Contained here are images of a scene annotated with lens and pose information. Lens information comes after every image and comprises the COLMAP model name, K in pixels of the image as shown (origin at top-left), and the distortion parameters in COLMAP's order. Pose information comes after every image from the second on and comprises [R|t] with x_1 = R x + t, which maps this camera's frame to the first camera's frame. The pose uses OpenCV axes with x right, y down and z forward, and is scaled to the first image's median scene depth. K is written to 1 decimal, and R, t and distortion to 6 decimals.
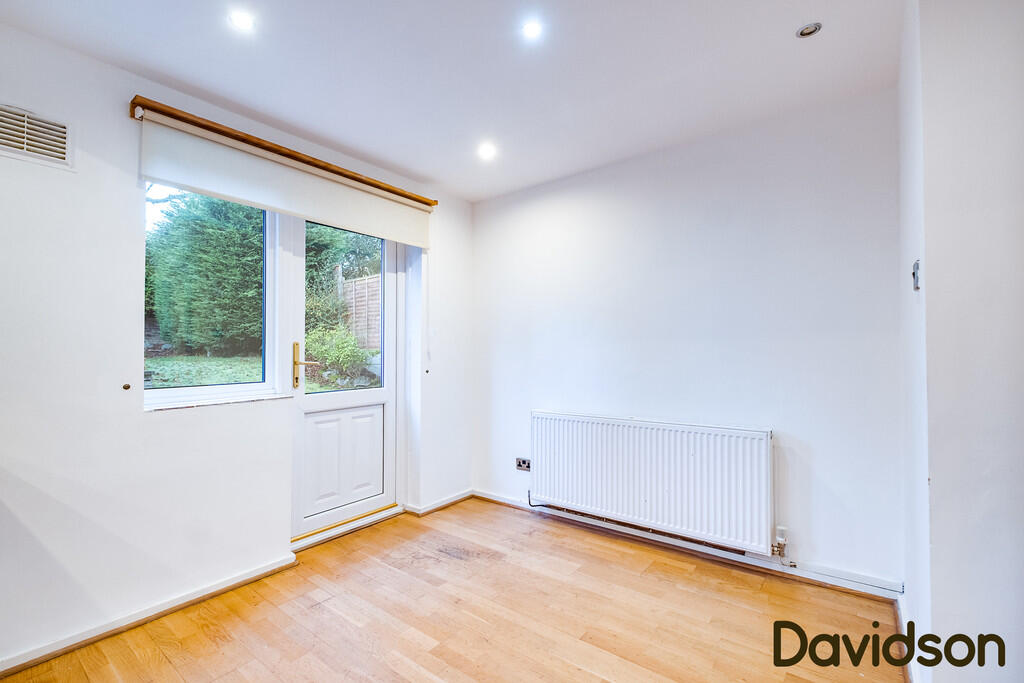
lens RADIAL K [[447.2, 0, 512.4], [0, 447.2, 349.1], [0, 0, 1]] dist [0.015147, -0.000106]
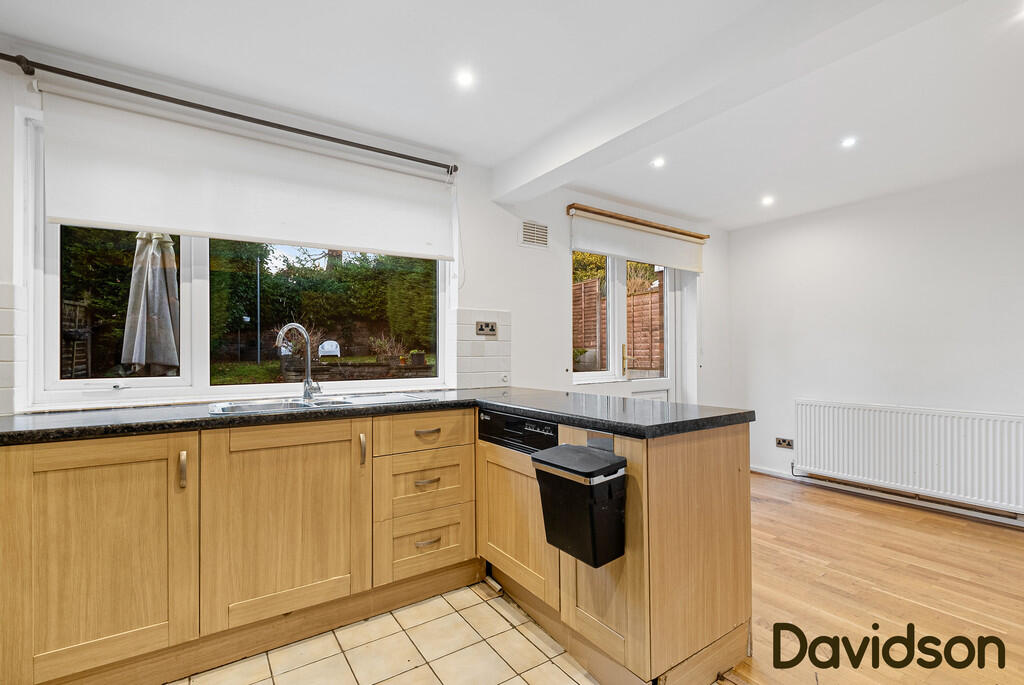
lens RADIAL K [[465.3, 0, 510.9], [0, 465.3, 346.4], [0, 0, 1]] dist [-0.002649, -0.000703]
pose [[0.952116, 0.005204, -0.305692, -0.365197], [-0.006710, 0.999970, -0.003874, 0.000461], [0.305663, 0.005740, 0.952122, -0.552716]]
